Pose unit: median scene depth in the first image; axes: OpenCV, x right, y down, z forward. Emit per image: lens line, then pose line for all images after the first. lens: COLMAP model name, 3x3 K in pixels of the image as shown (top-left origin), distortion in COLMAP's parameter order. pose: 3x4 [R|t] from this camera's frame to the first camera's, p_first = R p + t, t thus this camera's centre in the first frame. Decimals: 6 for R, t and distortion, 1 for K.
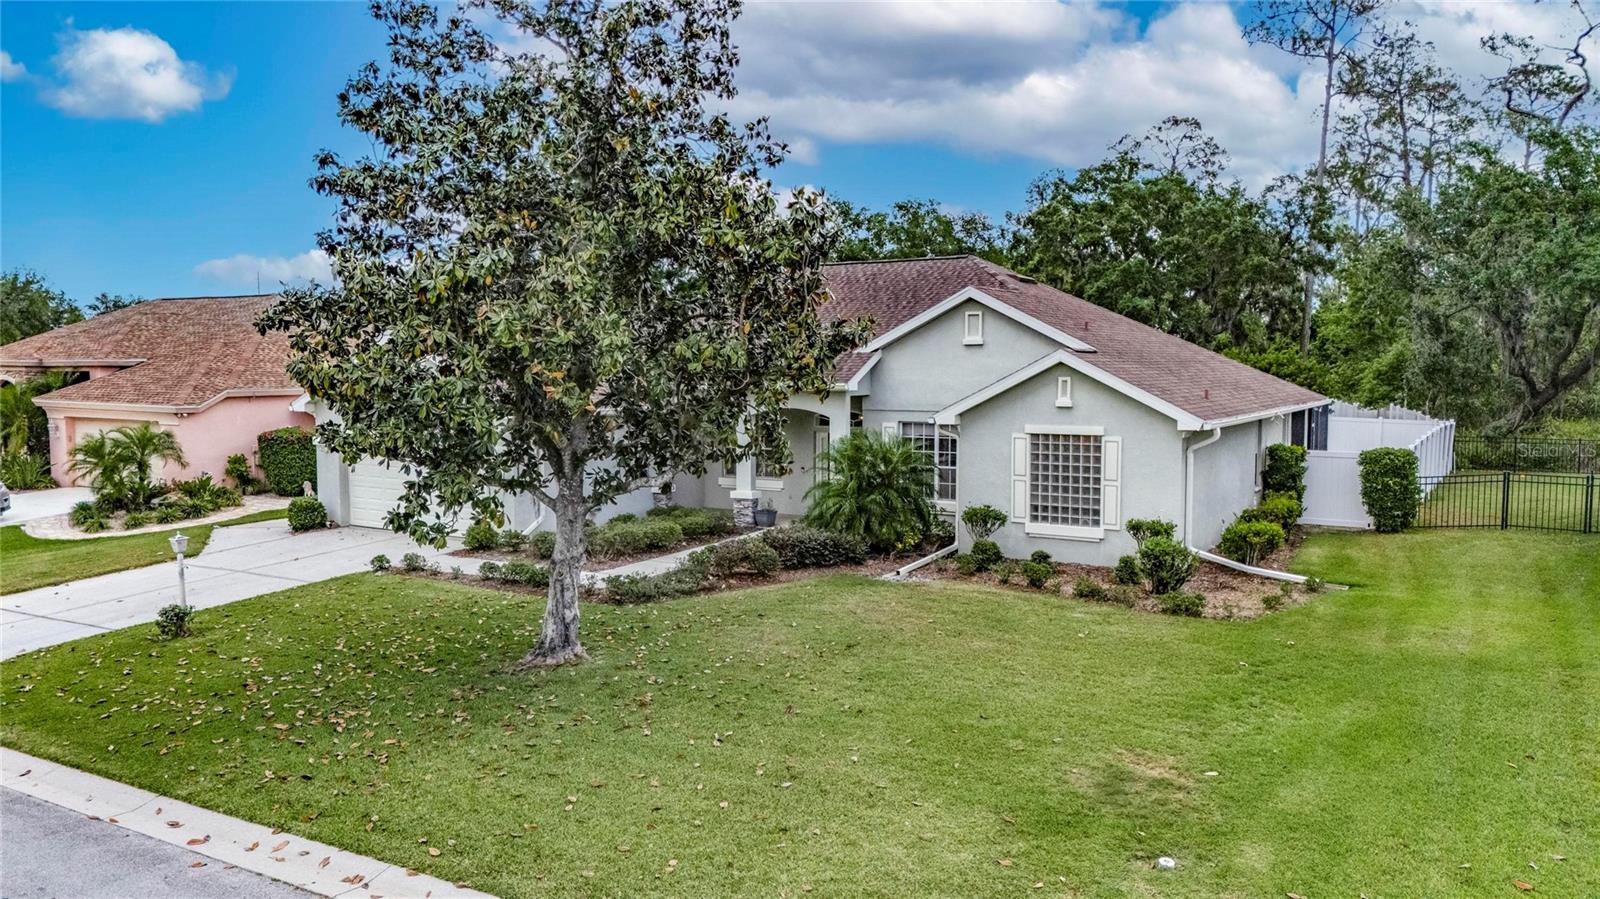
lens RADIAL K [[1169.9, 0, 808.3], [0, 1169.9, 453.8], [0, 0, 1]] dist [0.077656, -0.074841]
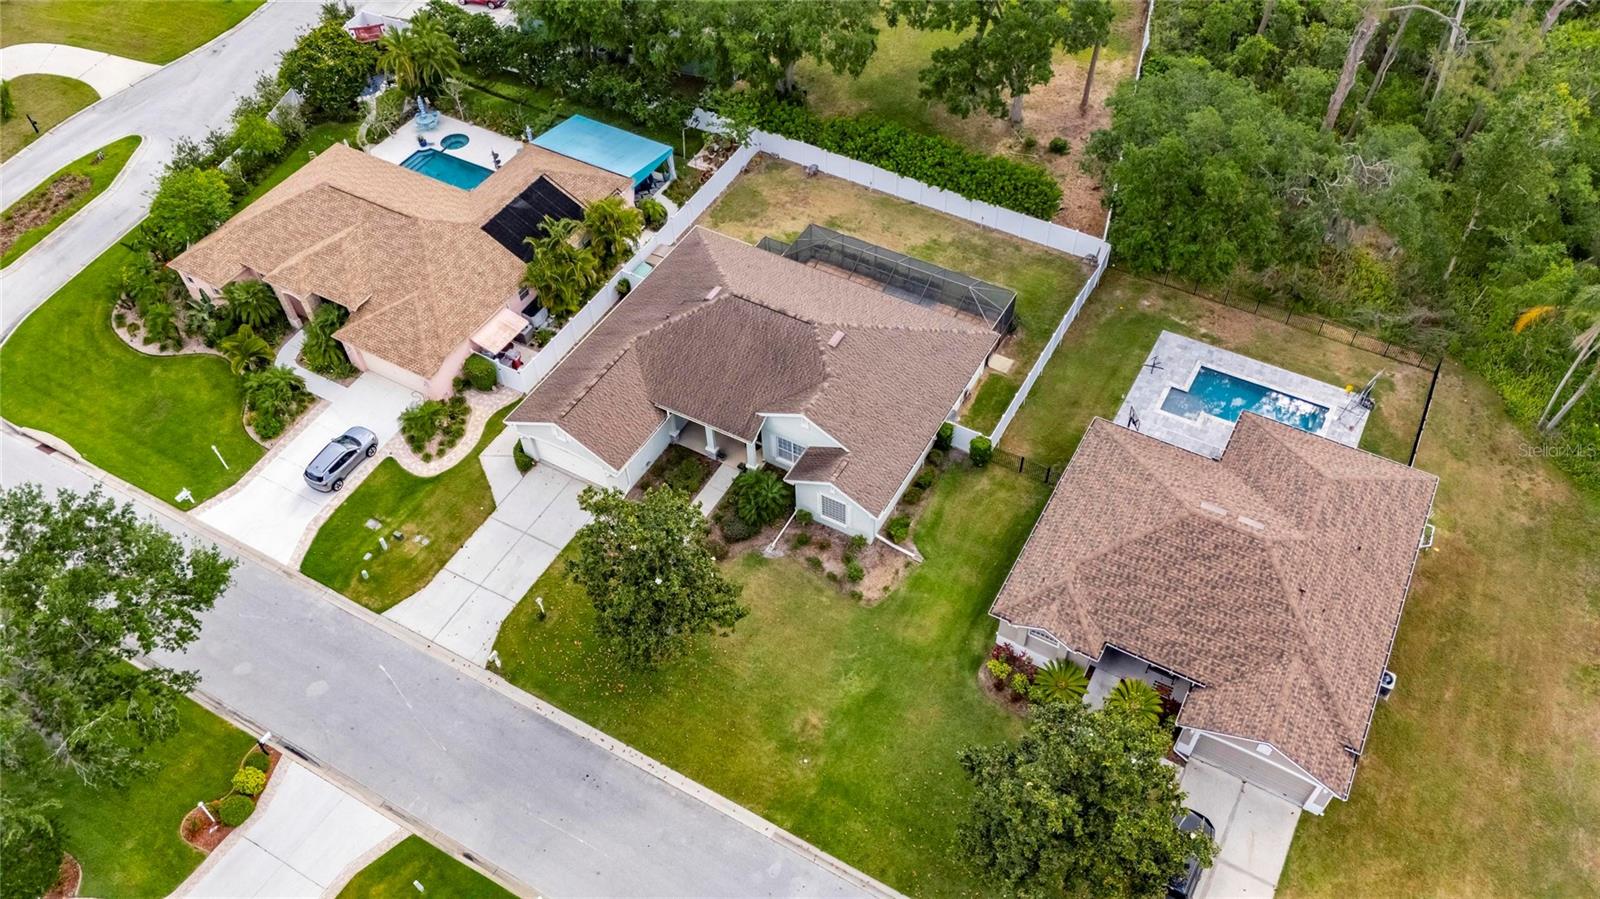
lens RADIAL K [[1169.9, 0, 801.8], [0, 1169.9, 458.1], [0, 0, 1]] dist [0.077656, -0.074841]
pose [[0.999368, -0.035496, -0.002085, 0.157323], [0.026621, 0.708038, 0.705672, -1.945939], [-0.023573, -0.705281, 0.708535, -0.792383]]
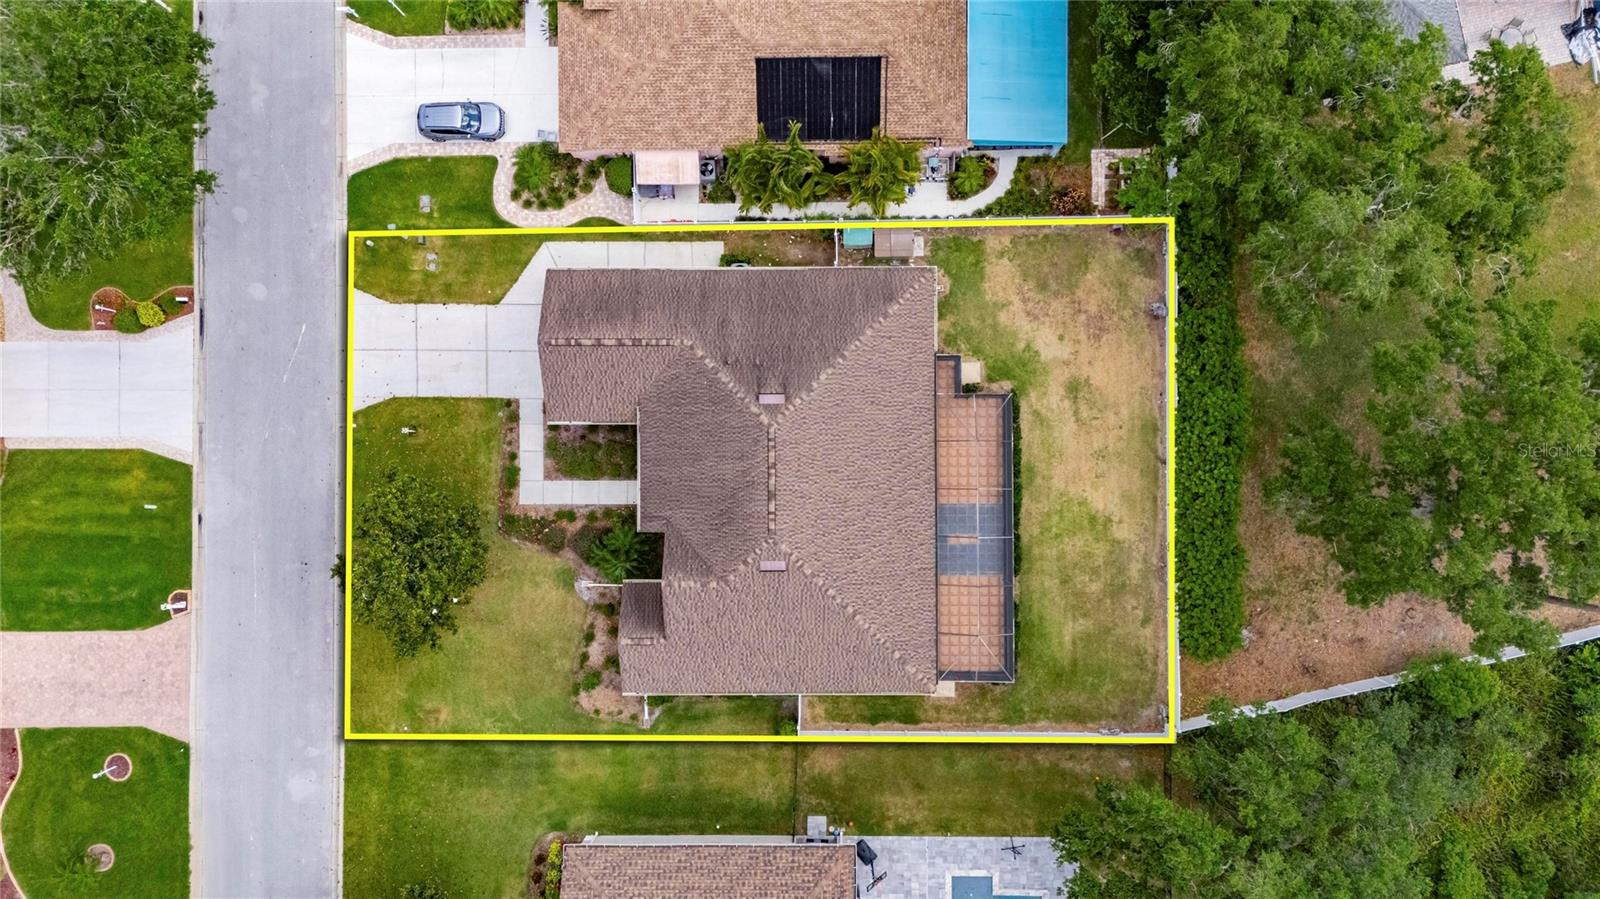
lens RADIAL K [[1169.9, 0, 804.0], [0, 1169.9, 448.3], [0, 0, 1]] dist [0.077656, -0.074841]
pose [[0.517568, 0.855180, -0.028107, 0.137688], [-0.044397, 0.059645, 0.997232, -2.594988], [0.854489, -0.514888, 0.068838, 1.369607]]
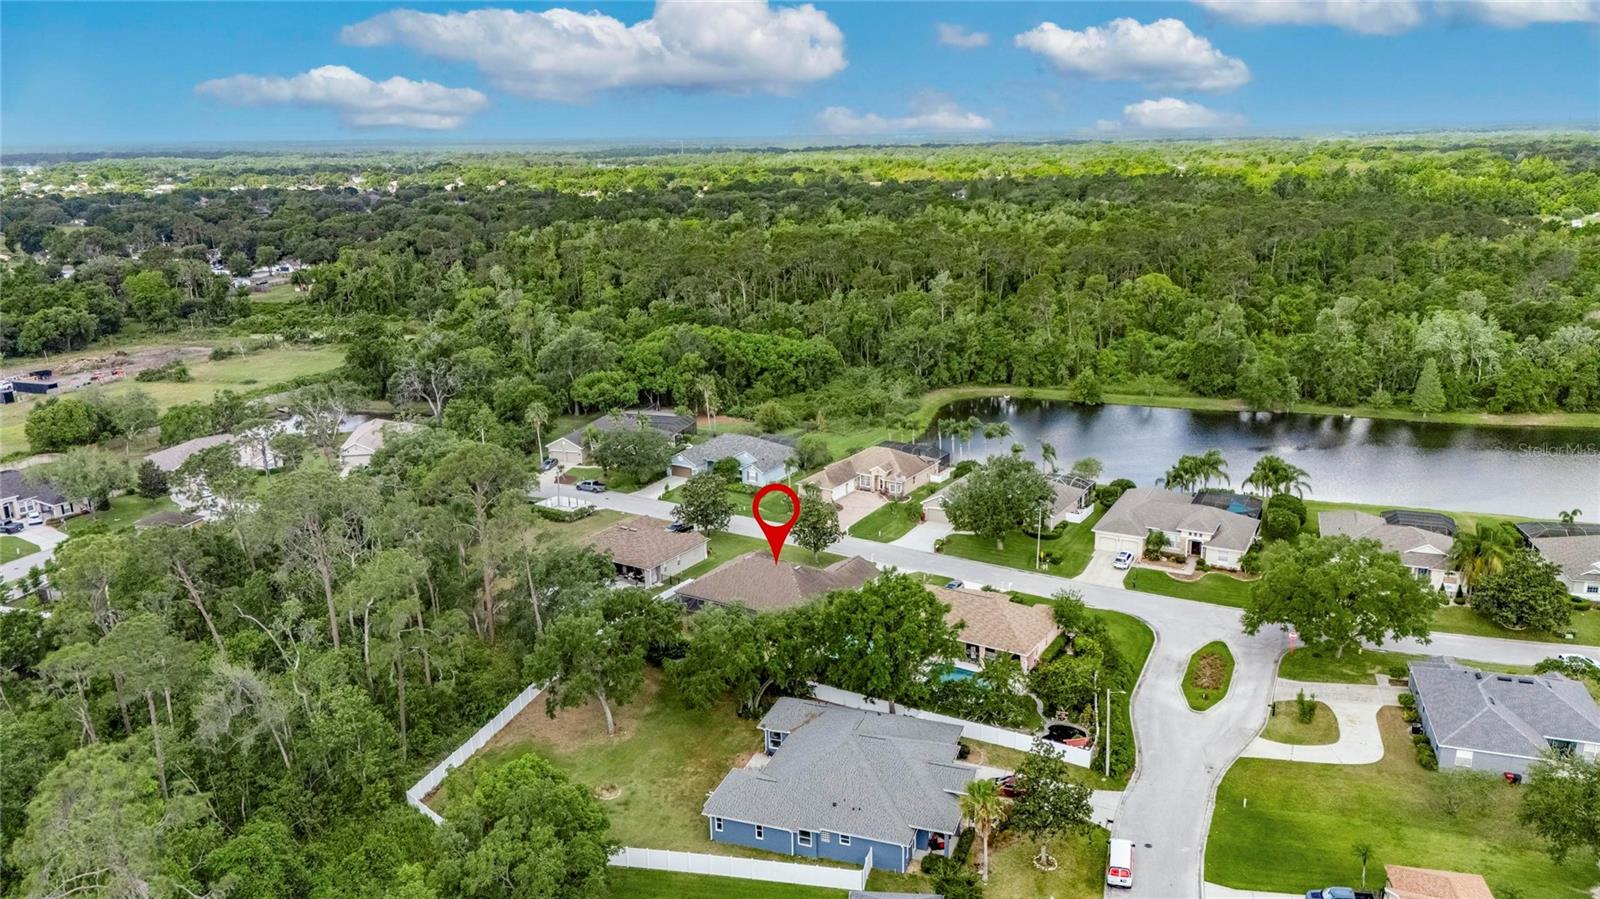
lens RADIAL K [[1169.9, 0, 797.3], [0, 1169.9, 437.5], [0, 0, 1]] dist [0.077656, -0.074841]
pose [[-0.999762, 0.008364, 0.020153, -0.191393], [0.014498, 0.944906, 0.327020, -3.097548], [-0.016308, 0.327234, -0.944803, 7.589529]]
